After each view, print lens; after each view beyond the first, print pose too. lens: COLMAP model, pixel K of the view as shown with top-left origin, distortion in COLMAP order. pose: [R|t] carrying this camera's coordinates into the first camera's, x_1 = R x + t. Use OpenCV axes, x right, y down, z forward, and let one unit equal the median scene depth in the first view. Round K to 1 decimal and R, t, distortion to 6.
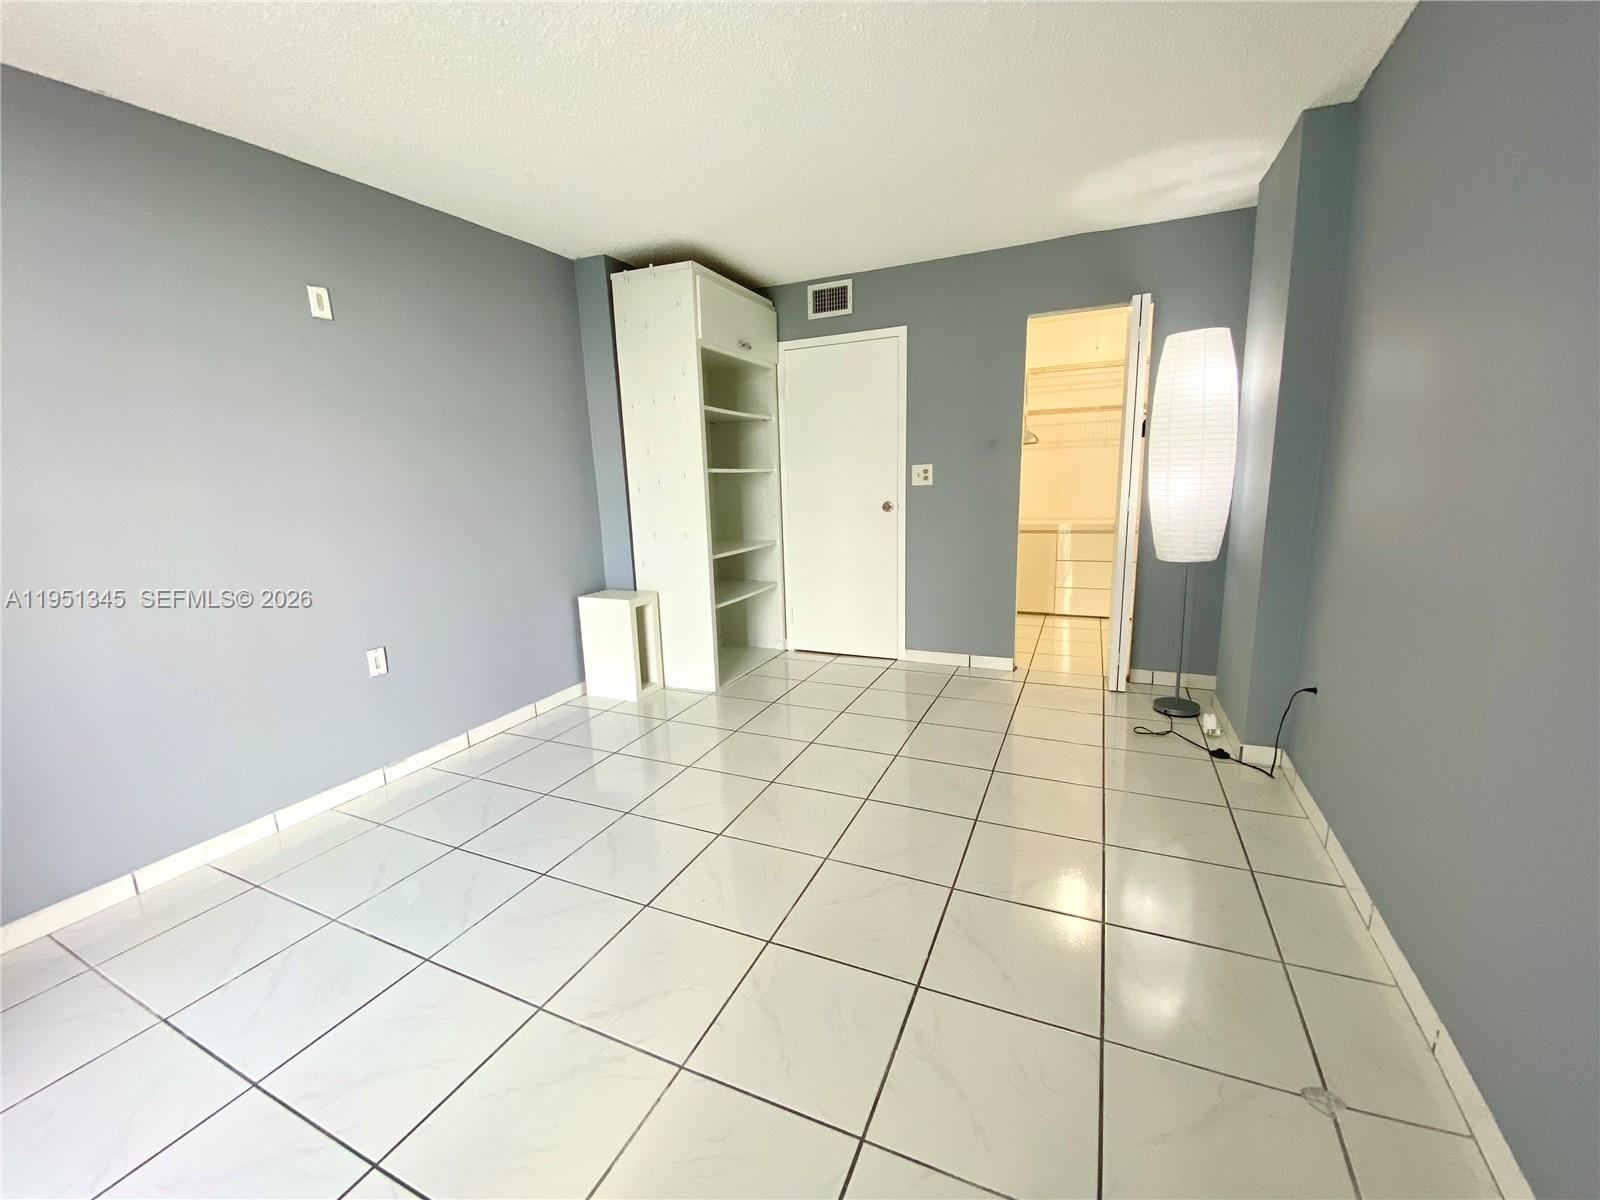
lens RADIAL K [[632.7, 0, 800.0], [0, 632.7, 600.0], [0, 0, 1]] dist [0.000130, -0.000041]
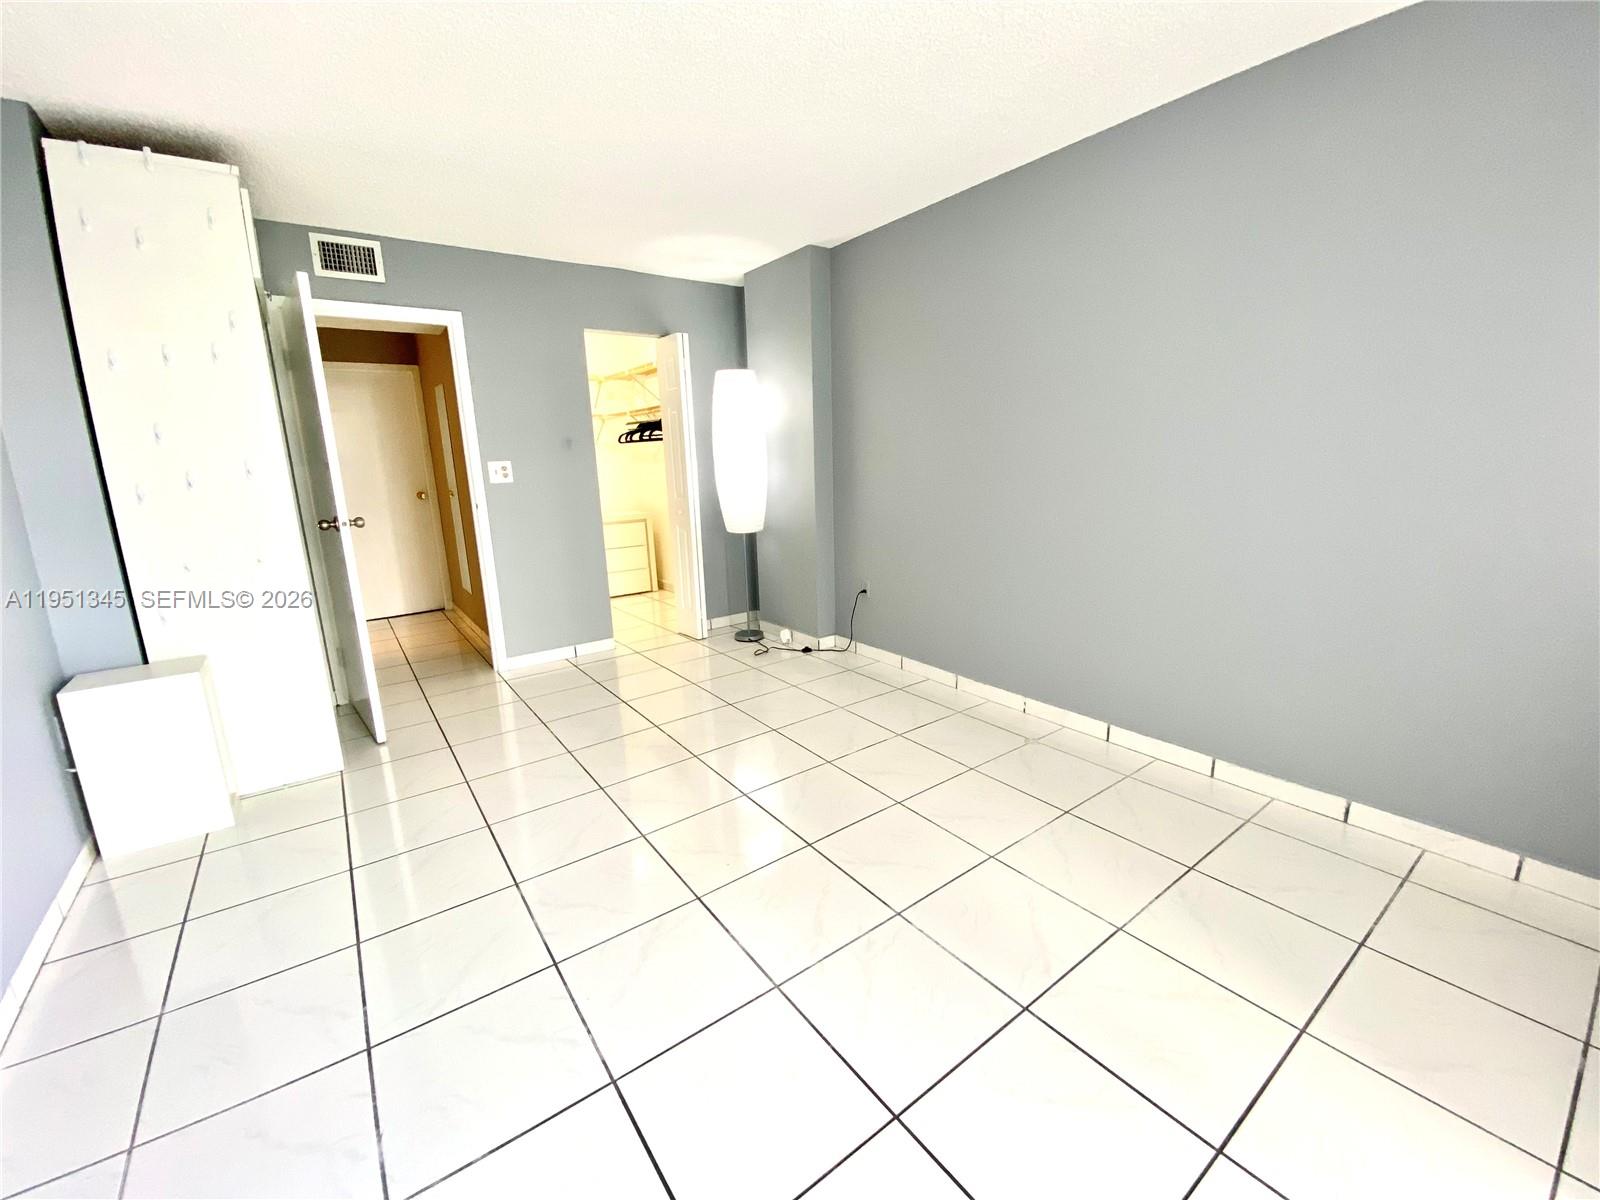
lens RADIAL K [[634.0, 0, 803.4], [0, 634.0, 618.6], [0, 0, 1]] dist [-0.048979, -0.000303]
pose [[0.461467, -0.192420, 0.866039, -0.496372], [0.176789, 0.976561, 0.122774, -0.018130], [-0.869364, 0.096450, 0.484669, 0.181397]]
